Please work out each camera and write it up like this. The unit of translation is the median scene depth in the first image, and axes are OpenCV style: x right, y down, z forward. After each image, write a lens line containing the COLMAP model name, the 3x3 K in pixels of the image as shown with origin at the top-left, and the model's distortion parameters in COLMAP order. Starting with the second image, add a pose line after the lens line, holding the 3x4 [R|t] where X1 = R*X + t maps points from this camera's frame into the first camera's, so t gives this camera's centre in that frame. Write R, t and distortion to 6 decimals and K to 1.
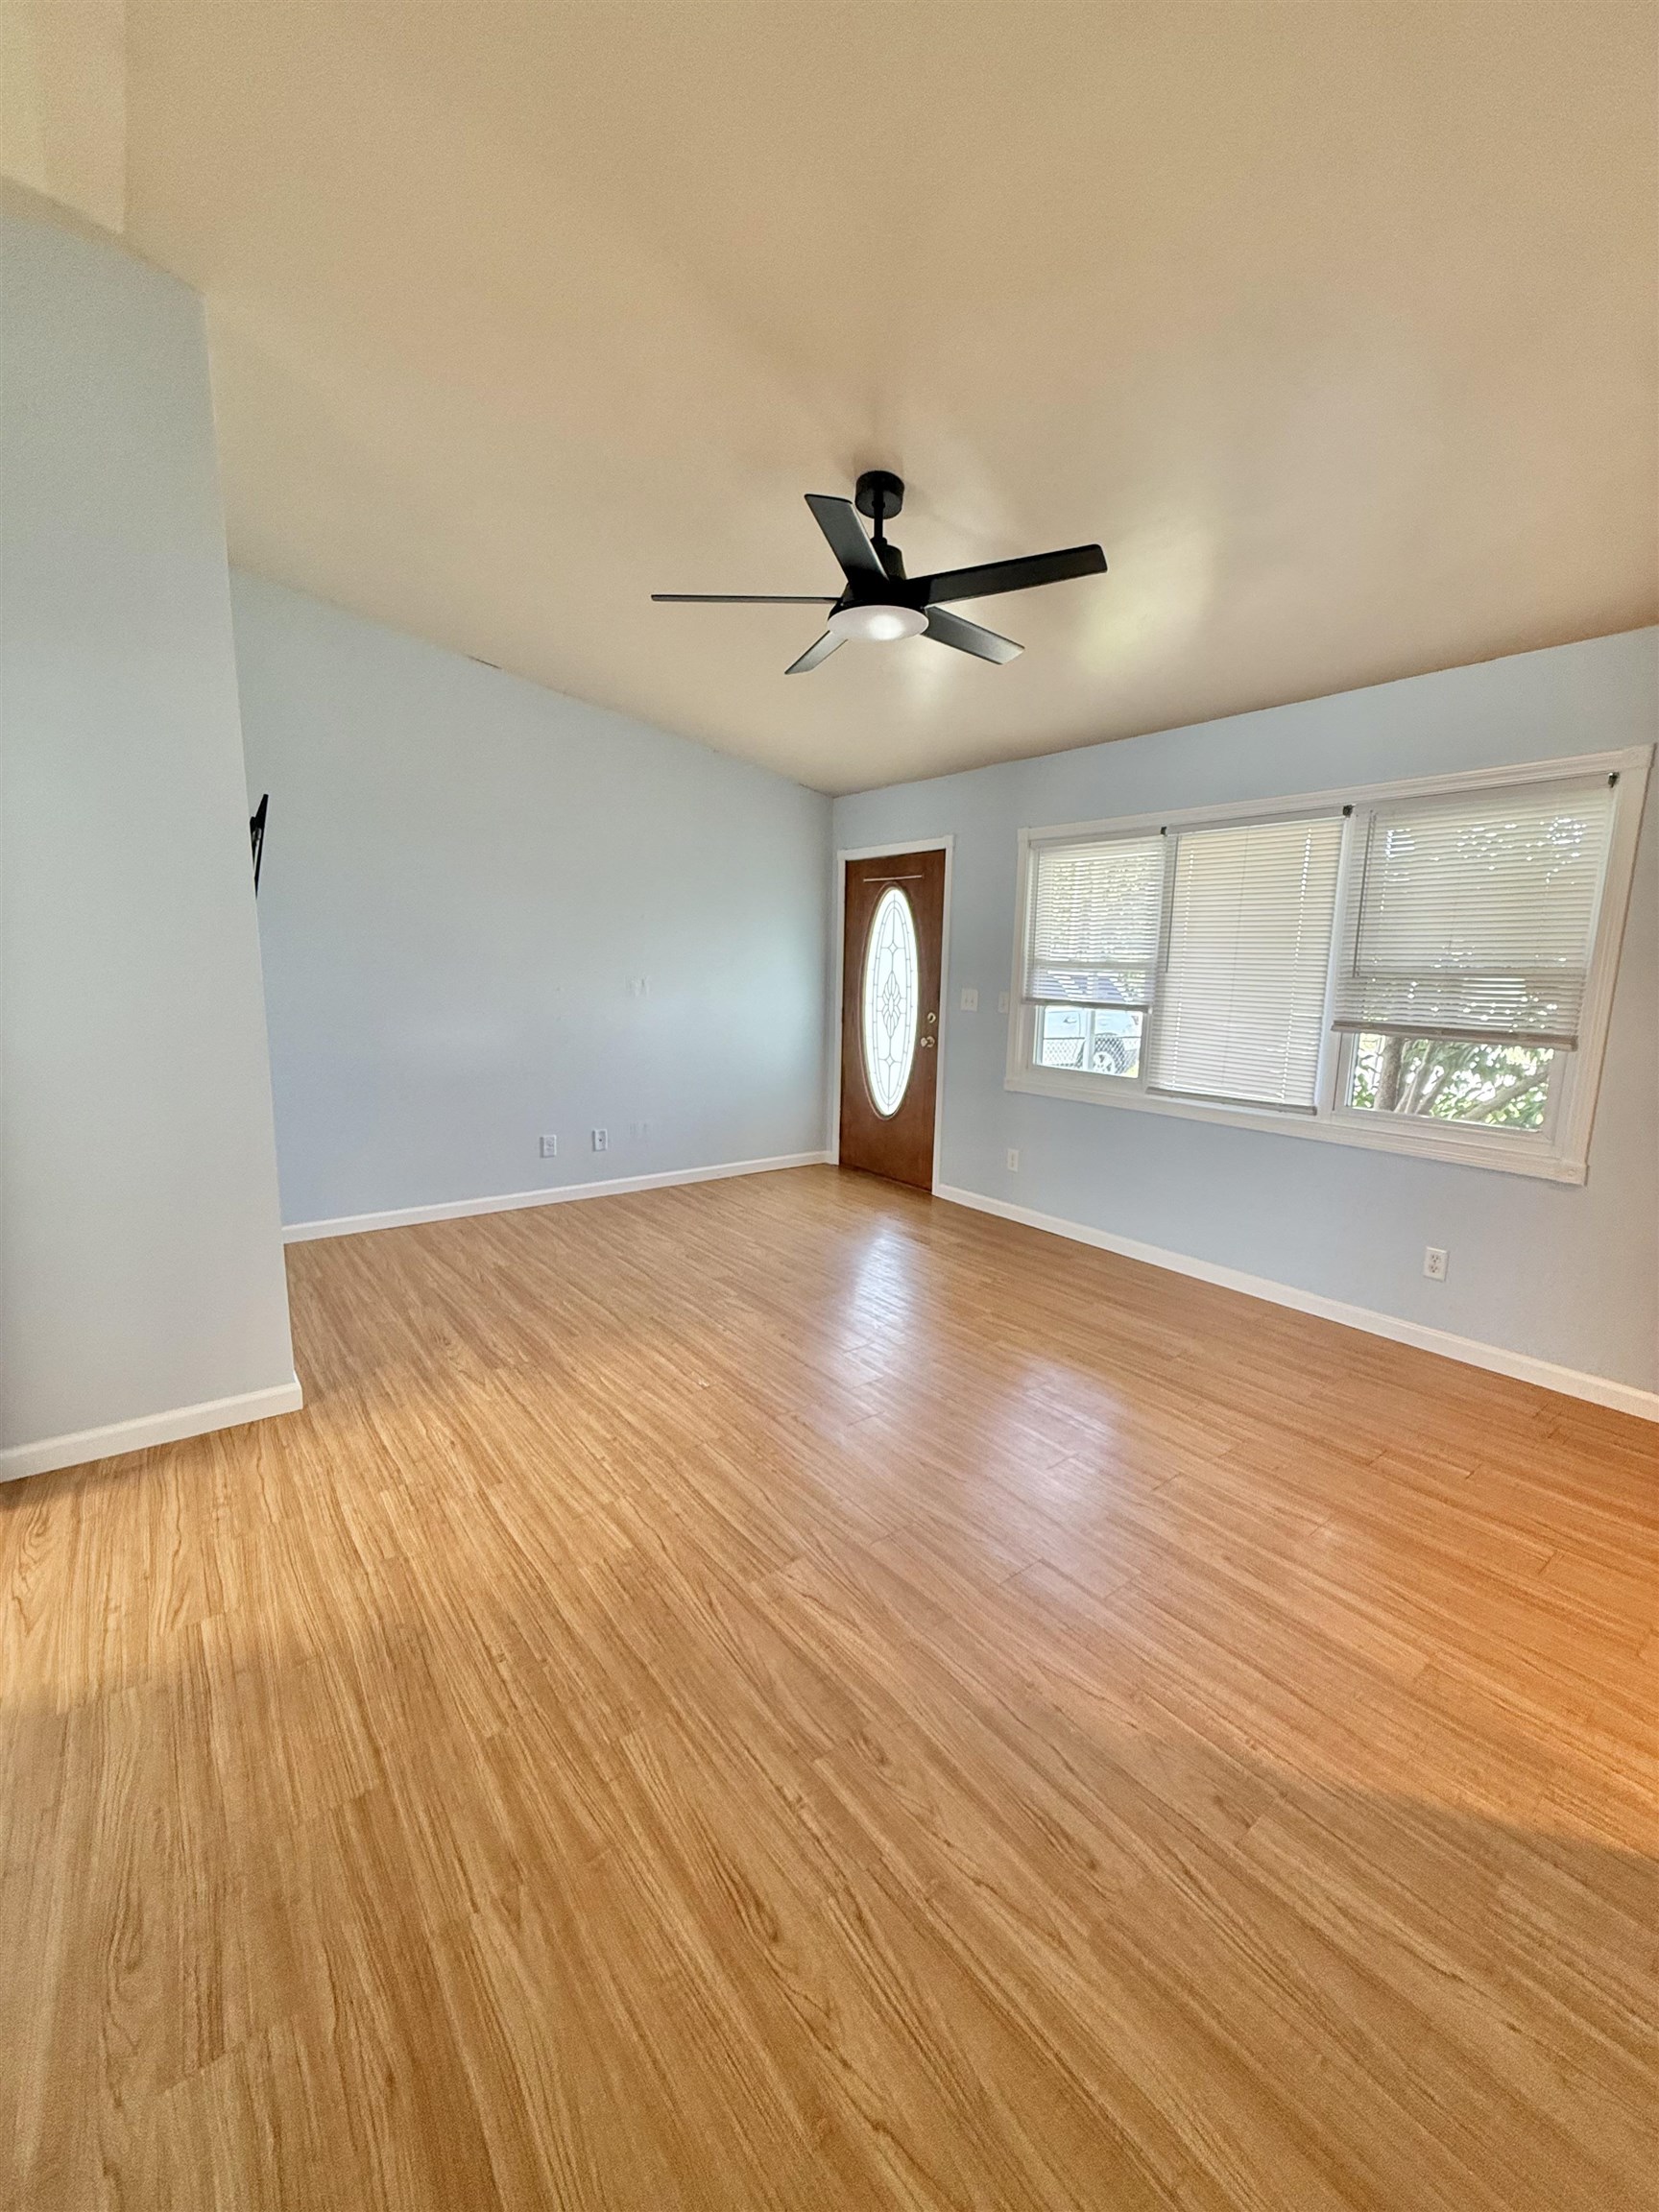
lens RADIAL K [[882.5, 0, 827.4], [0, 882.5, 1114.1], [0, 0, 1]] dist [-0.000873, 0.001450]
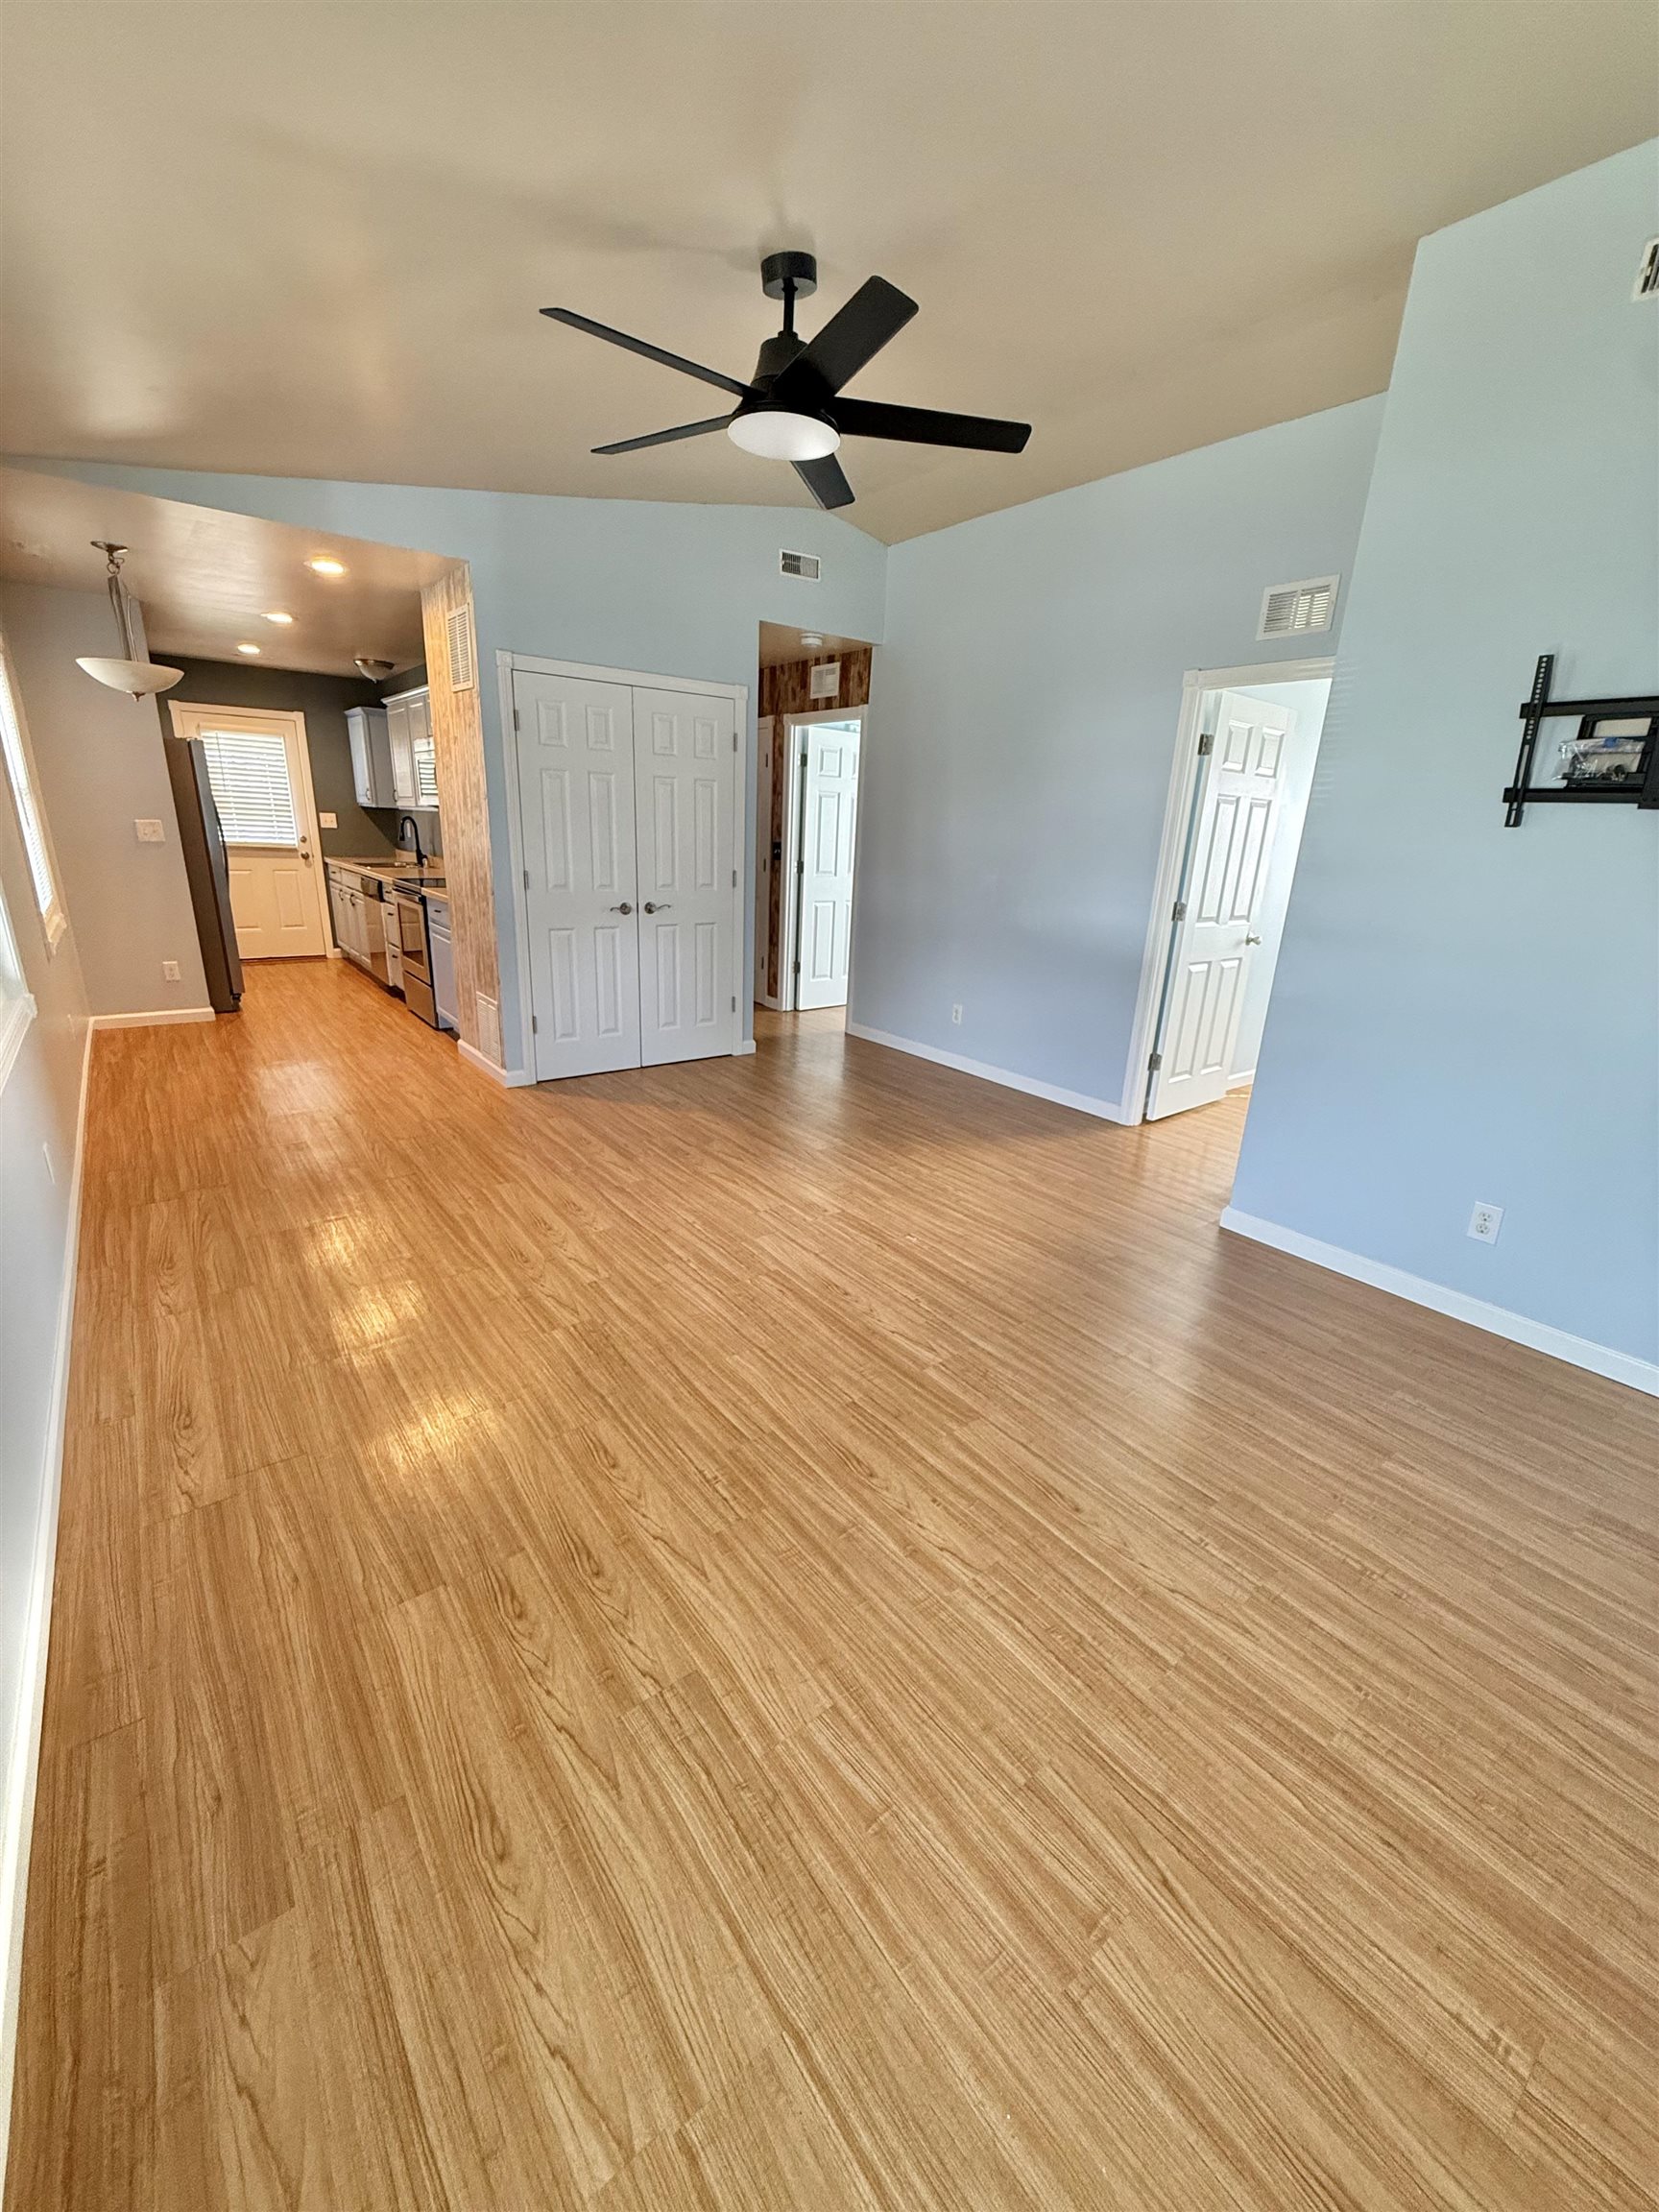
lens RADIAL K [[882.5, 0, 831.2], [0, 882.5, 1102.1], [0, 0, 1]] dist [-0.000873, 0.001450]
pose [[-0.998076, -0.059474, -0.017525, -0.012651], [-0.060847, 0.885239, 0.461140, -0.310327], [-0.011912, 0.461319, -0.887154, 1.742331]]
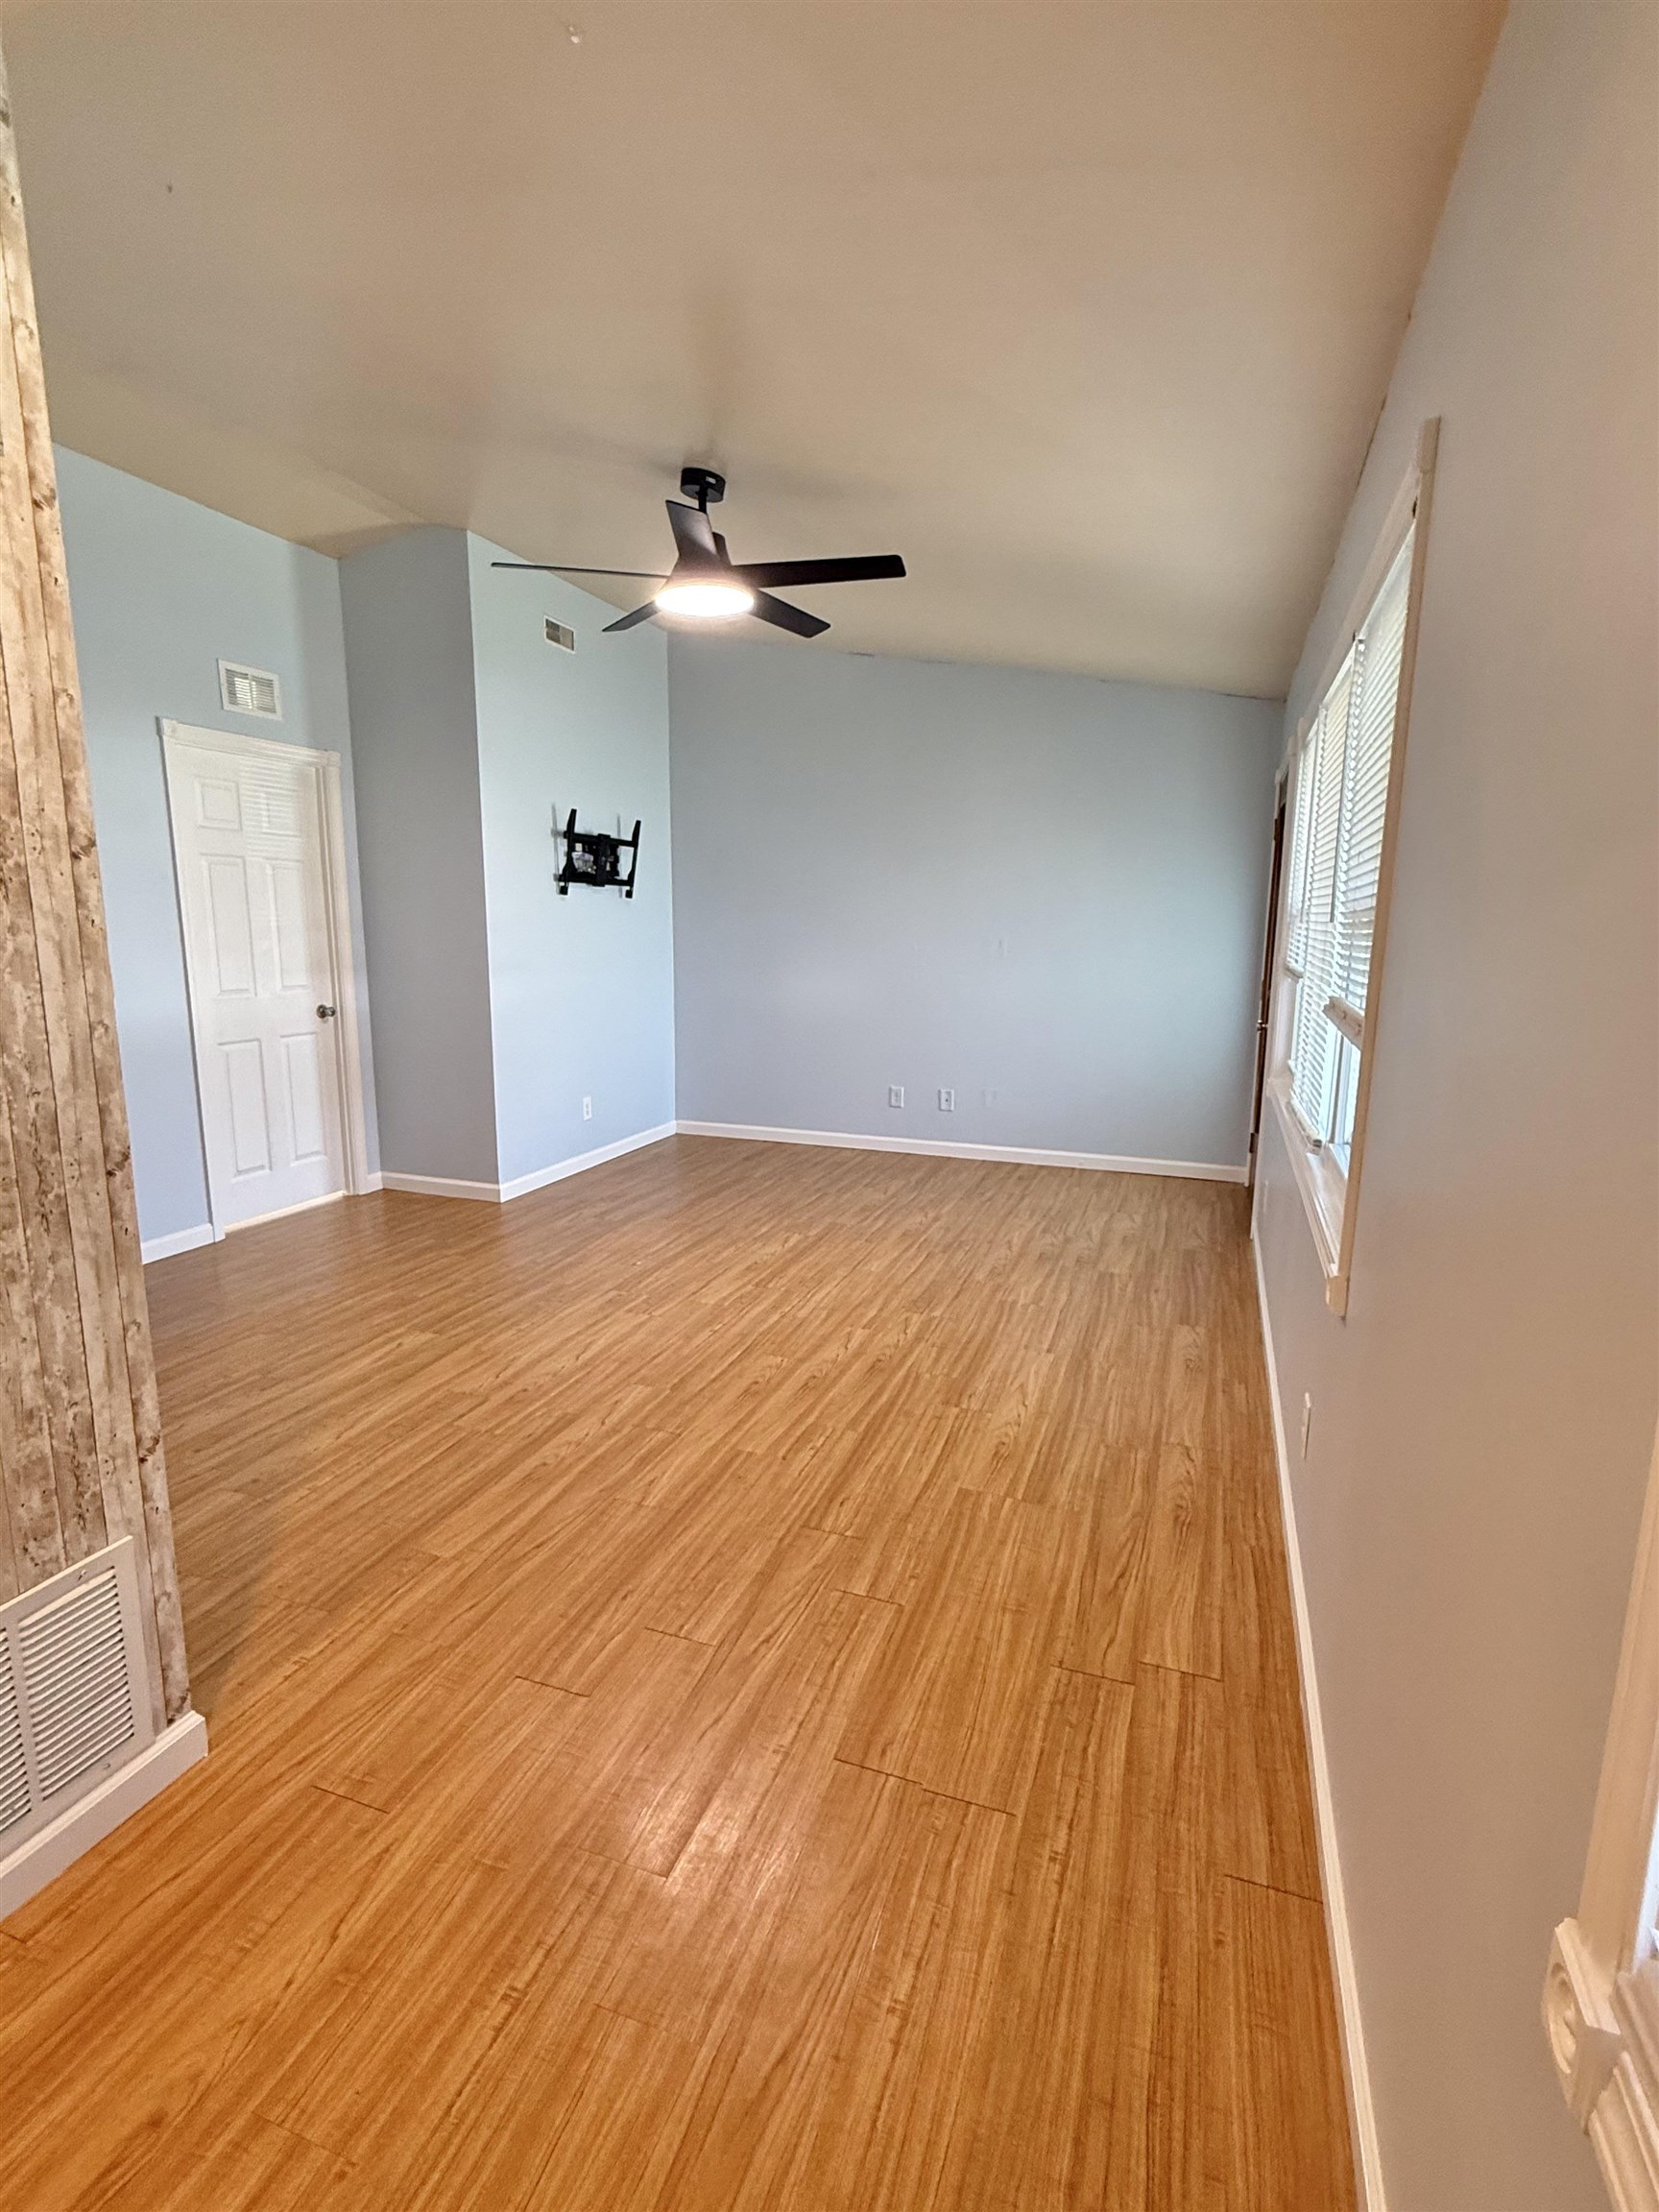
lens RADIAL K [[1064.4, 0, 832.2], [0, 1064.4, 1107.6], [0, 0, 1]] dist [0.002778, -0.000160]
pose [[0.541662, 0.131508, -0.830245, 1.102571], [-0.141868, 0.987820, 0.063911, -0.034534], [0.828538, 0.083167, 0.553722, 0.362060]]
